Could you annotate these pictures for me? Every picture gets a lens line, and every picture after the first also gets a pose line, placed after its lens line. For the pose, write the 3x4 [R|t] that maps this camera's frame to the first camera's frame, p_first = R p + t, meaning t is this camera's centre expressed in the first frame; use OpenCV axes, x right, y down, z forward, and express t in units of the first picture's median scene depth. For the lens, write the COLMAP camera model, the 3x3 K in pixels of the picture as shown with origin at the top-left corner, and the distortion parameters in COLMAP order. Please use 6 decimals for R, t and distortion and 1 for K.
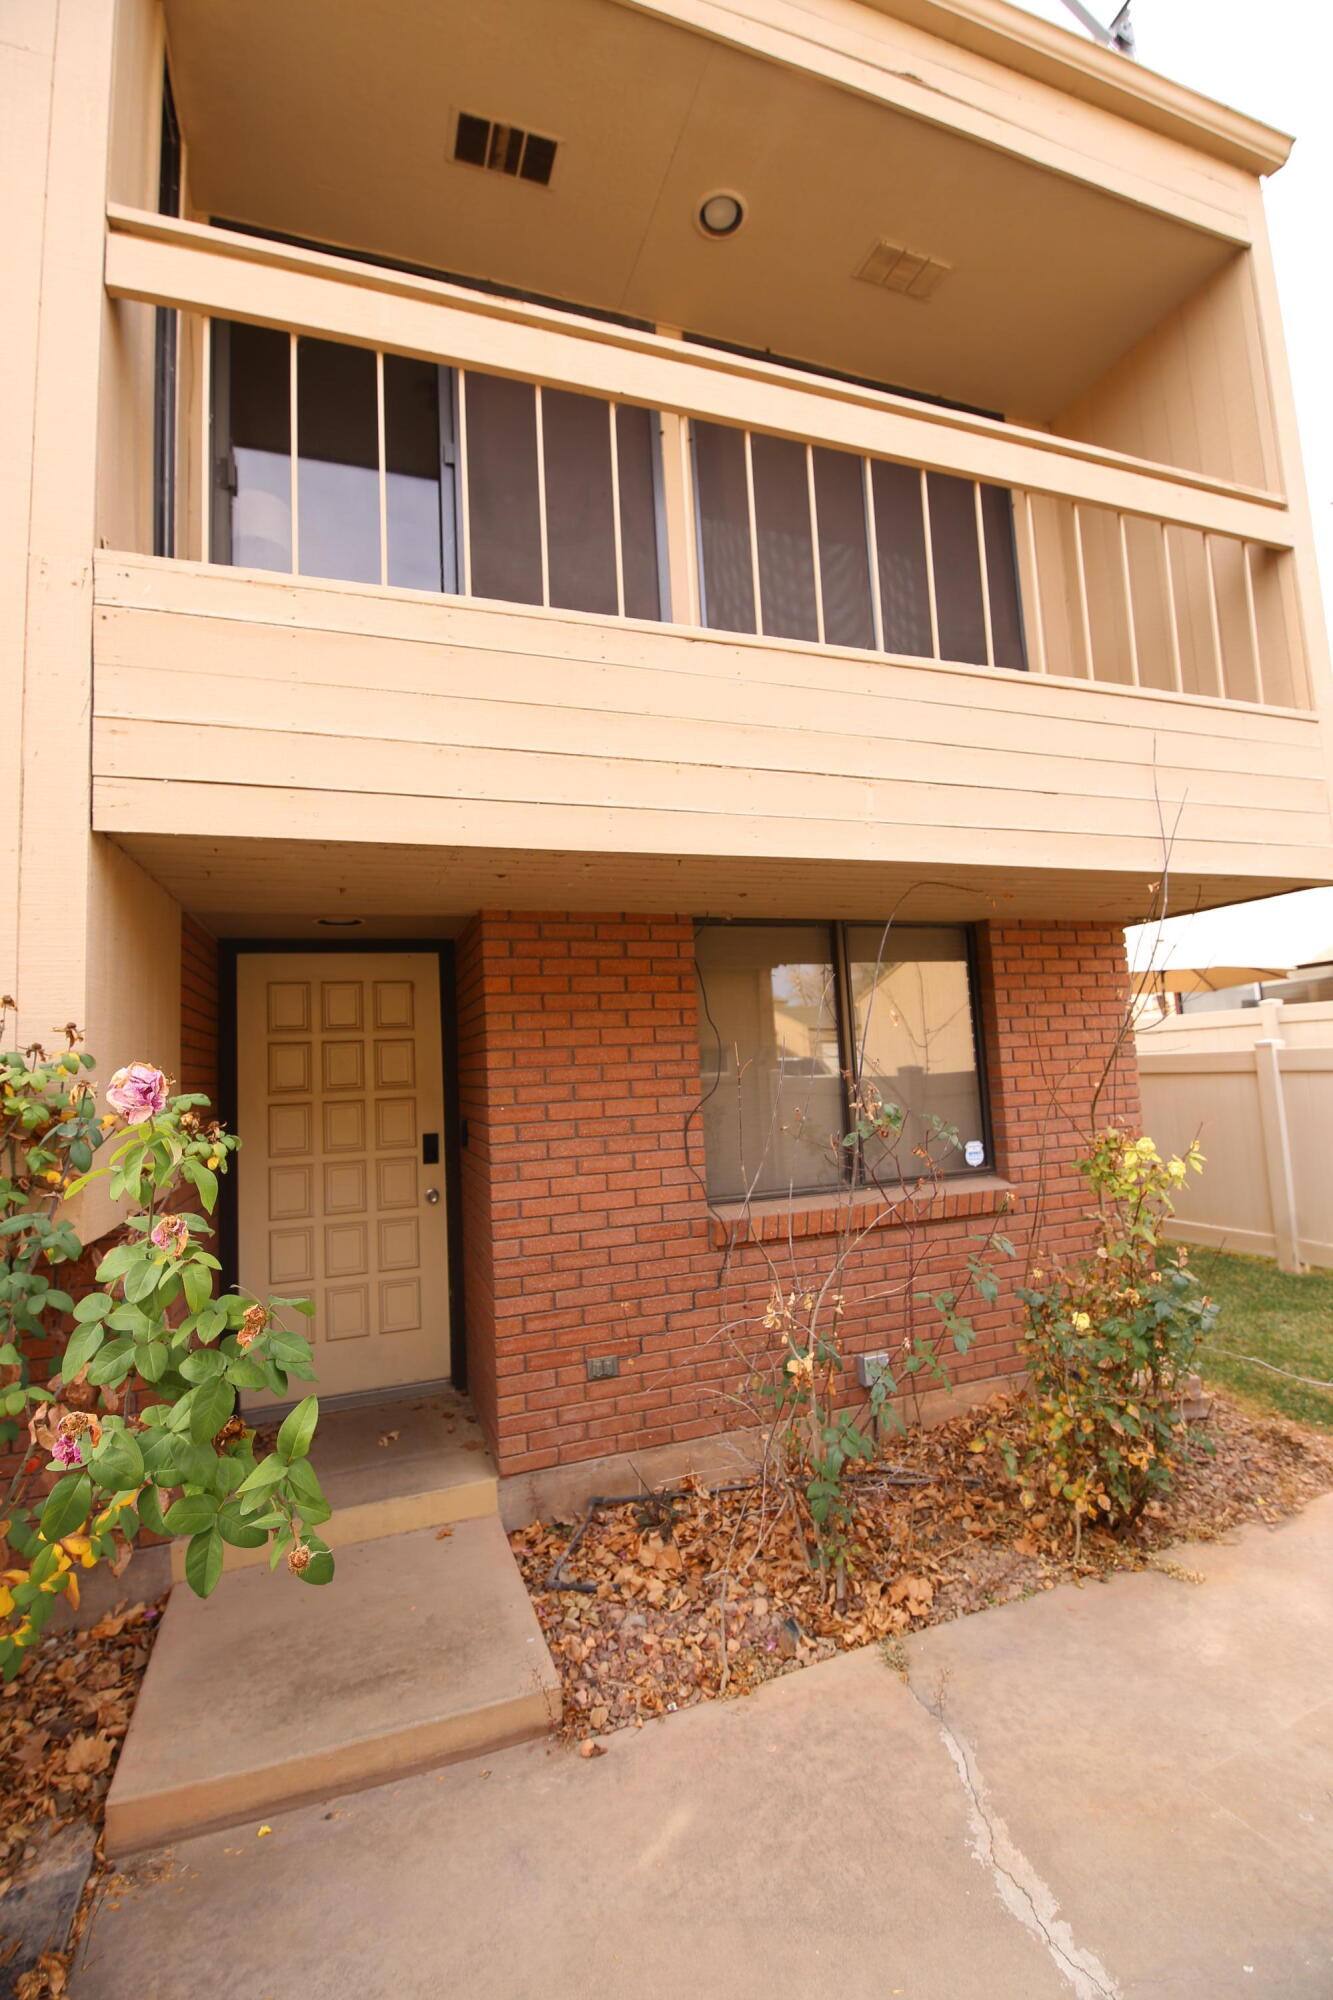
lens RADIAL K [[884.1, 0, 666.5], [0, 884.1, 1000.0], [0, 0, 1]] dist [-0.001440, -0.009095]
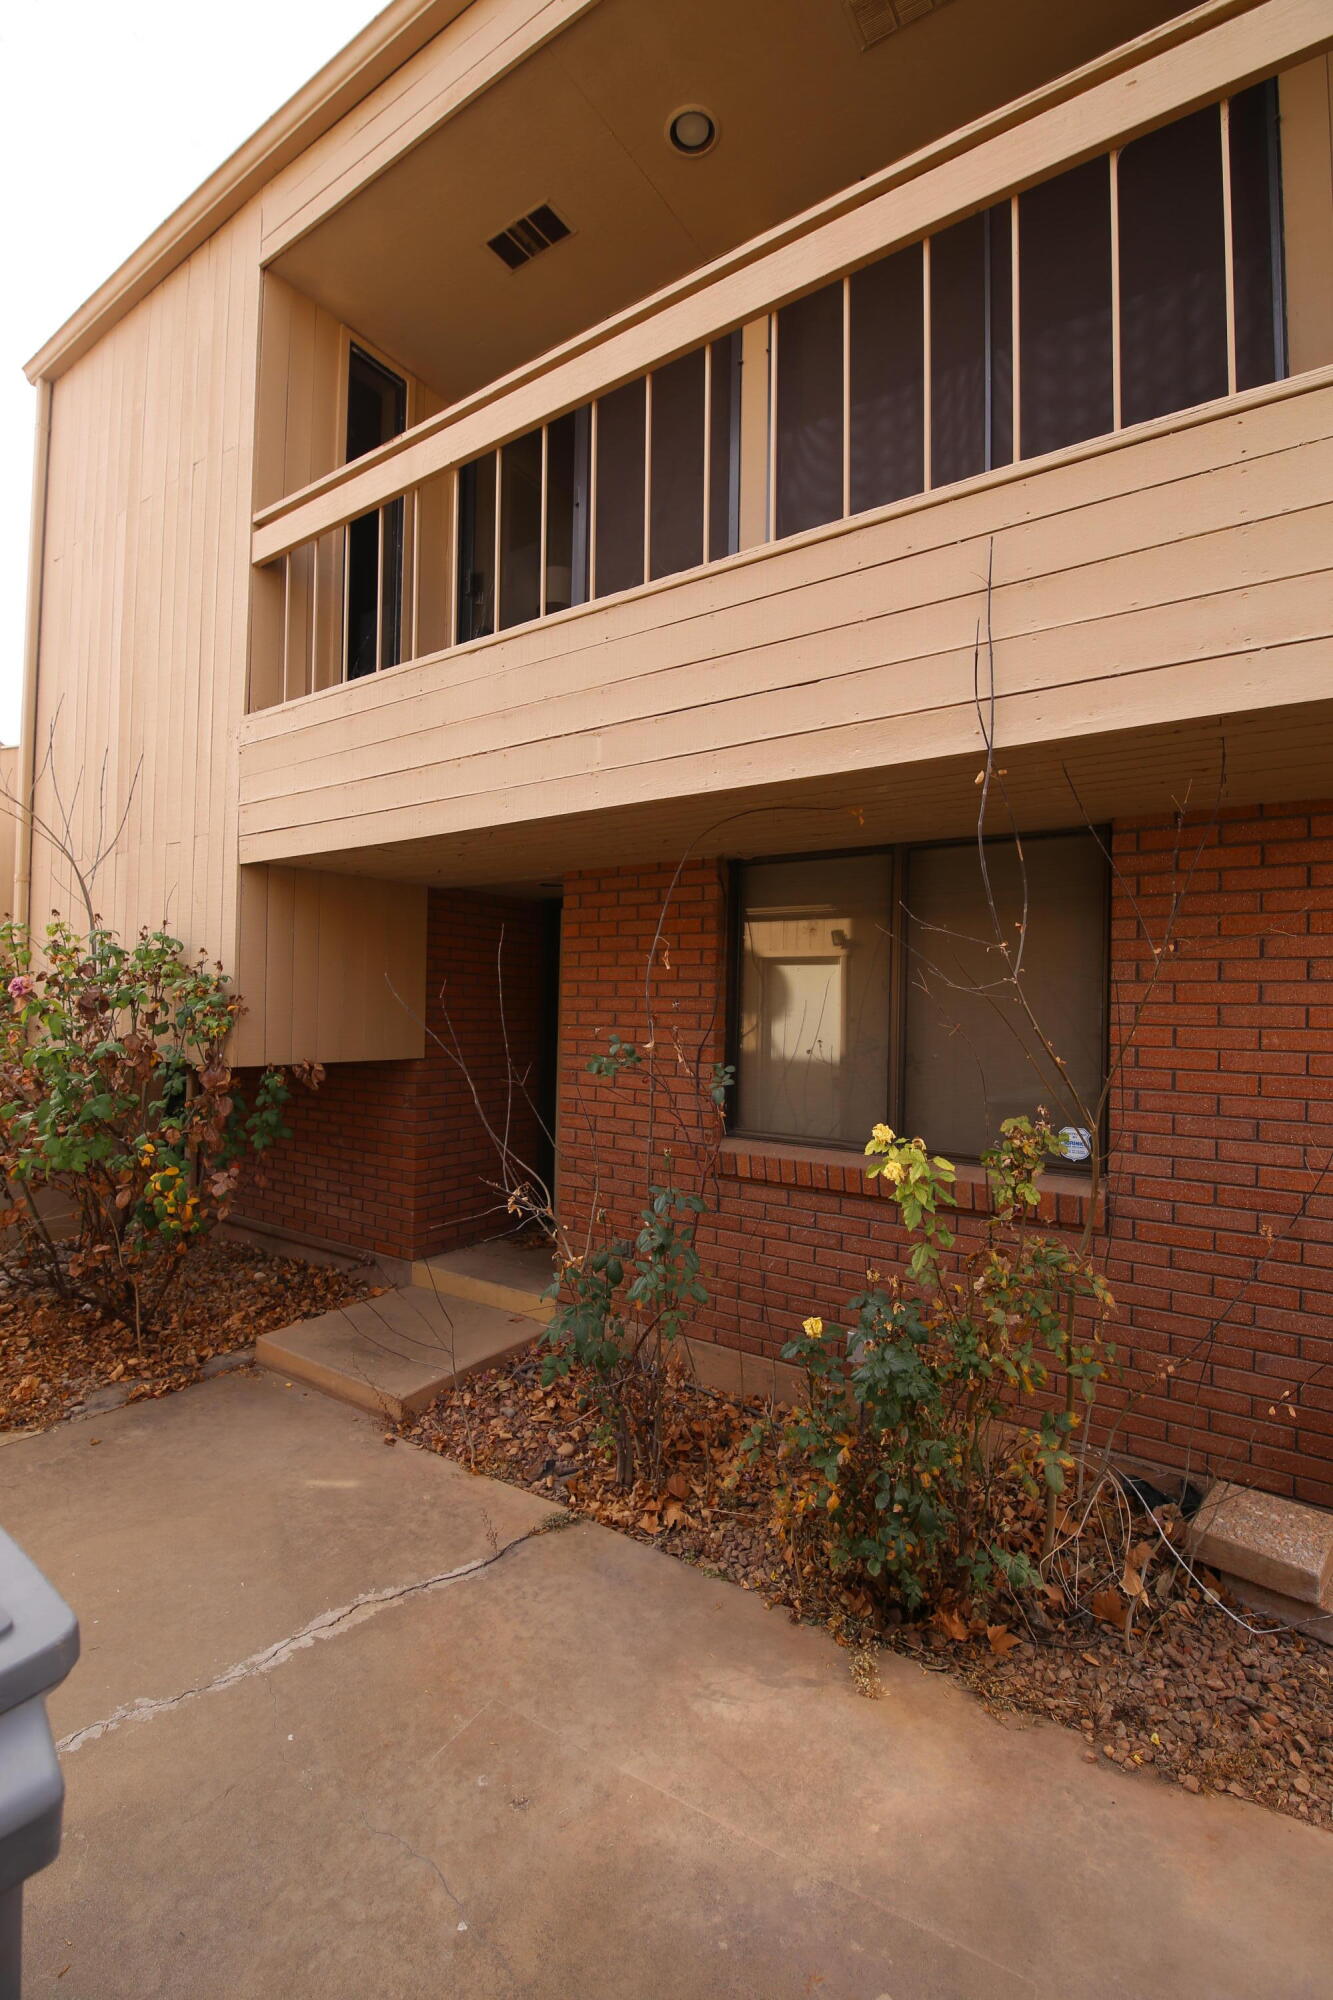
lens RADIAL K [[913.0, 0, 666.8], [0, 913.0, 1013.6], [0, 0, 1]] dist [0.019689, 0.000005]
pose [[0.561167, 0.064194, -0.825209, 0.968215], [0.021515, 0.995520, 0.092074, -0.015856], [0.827423, -0.069423, 0.557272, 0.371241]]
